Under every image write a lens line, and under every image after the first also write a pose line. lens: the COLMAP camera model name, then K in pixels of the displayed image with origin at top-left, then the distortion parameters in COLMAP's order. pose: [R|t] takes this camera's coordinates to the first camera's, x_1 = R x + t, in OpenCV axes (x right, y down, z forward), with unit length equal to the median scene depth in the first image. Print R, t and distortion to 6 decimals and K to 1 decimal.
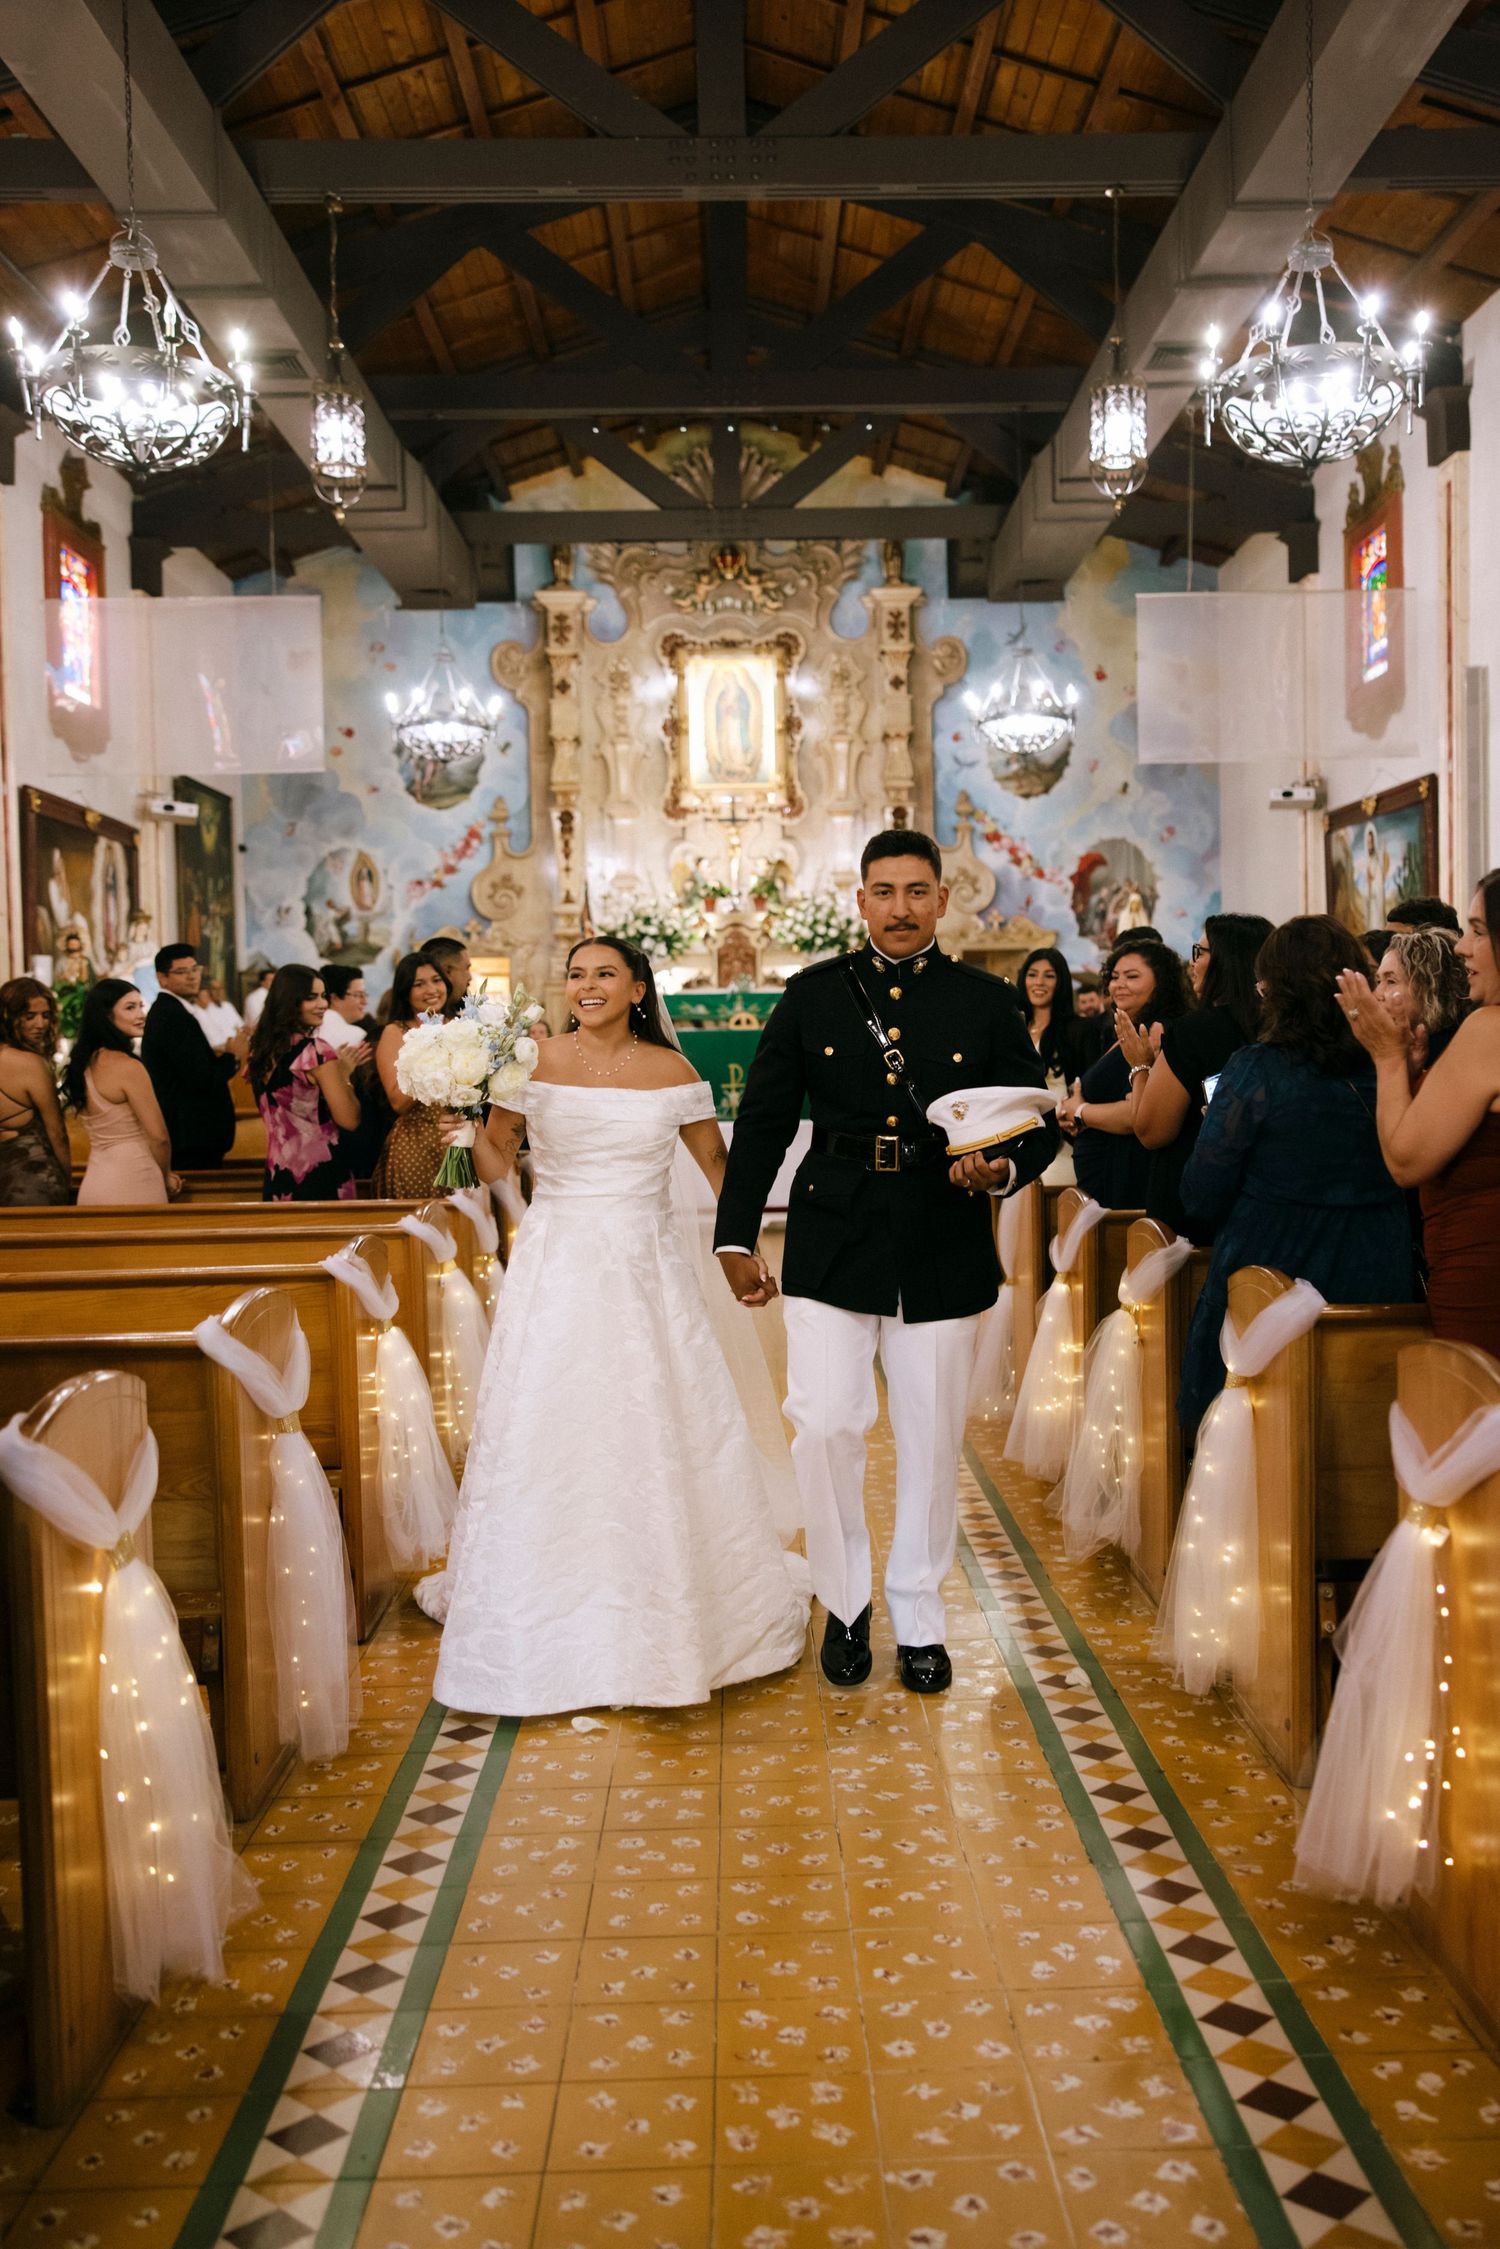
lens RADIAL K [[1841.7, 0, 816.2], [0, 1841.7, 1116.7], [0, 0, 1]] dist [0.007007, -0.000294]
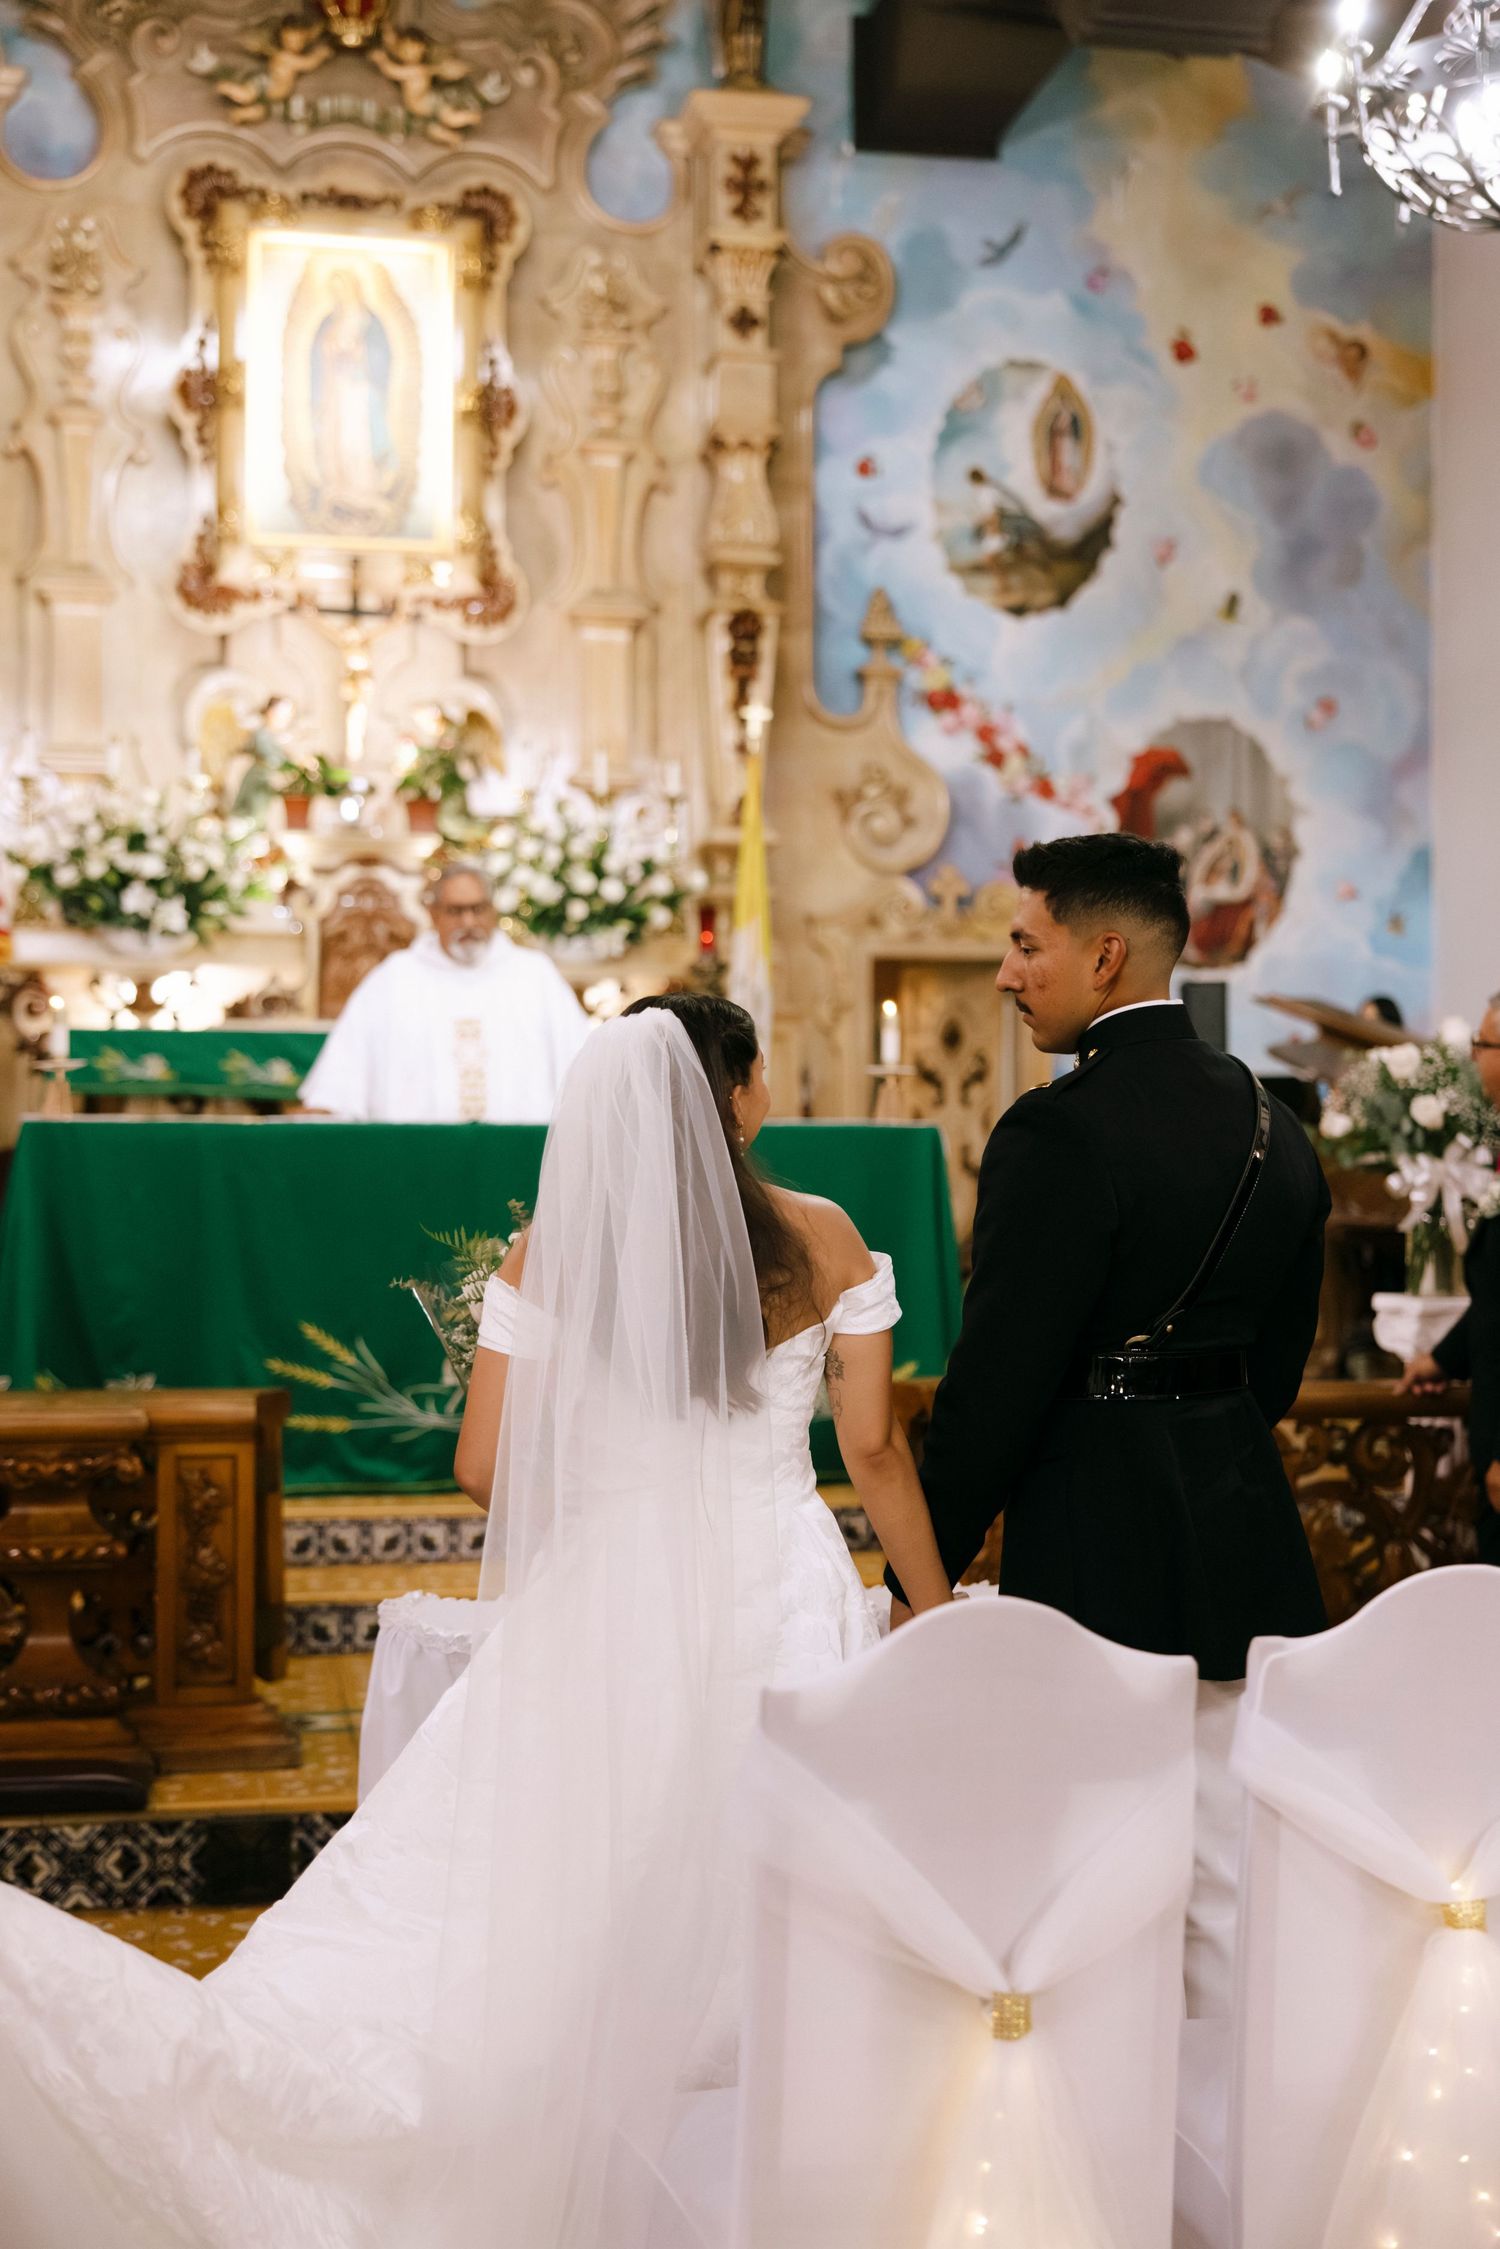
lens RADIAL K [[2425.8, 0, 659.5], [0, 2425.8, 1148.8], [0, 0, 1]] dist [0.003007, 0.009419]
pose [[0.987488, 0.022494, 0.156080, -0.058488], [-0.015687, 0.998877, -0.044706, -0.019466], [-0.156910, 0.041699, 0.986732, 0.457227]]
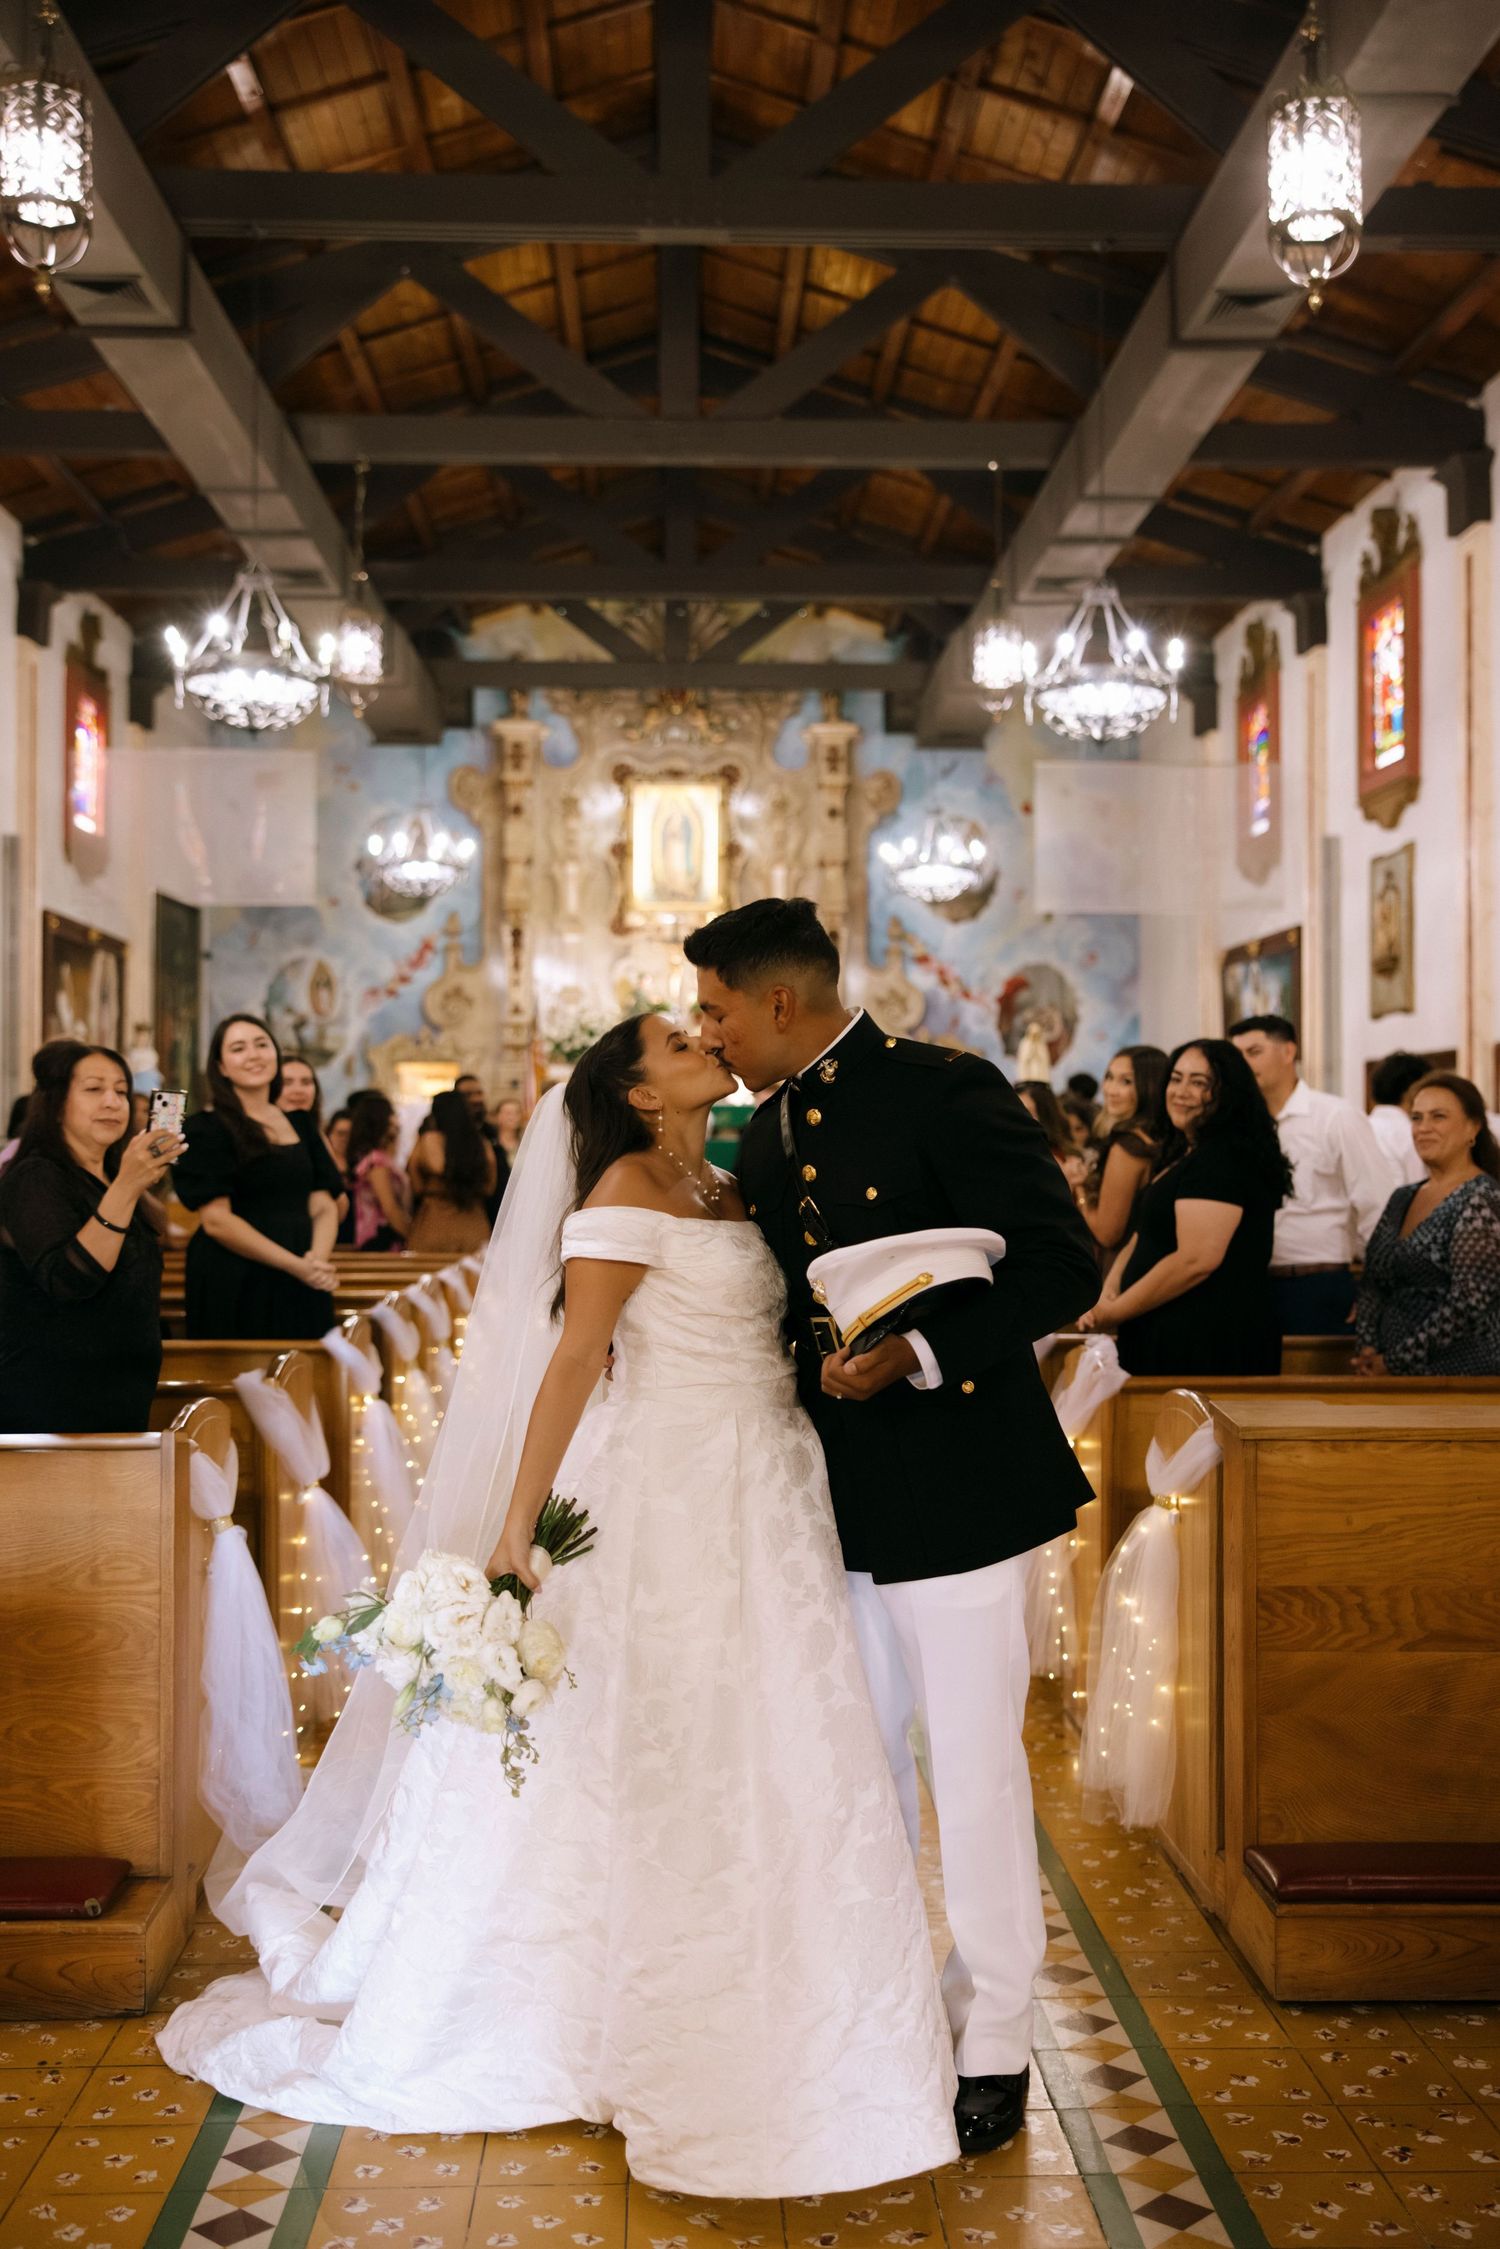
lens RADIAL K [[2165.9, 0, 750.0], [0, 2165.9, 1124.5], [0, 0, 1]] dist [0.050679, 0.001045]
pose [[0.999737, 0.021466, -0.008046, 0.009975], [-0.021851, 0.998447, -0.051244, 0.007313], [0.006933, 0.051407, 0.998654, -0.231412]]
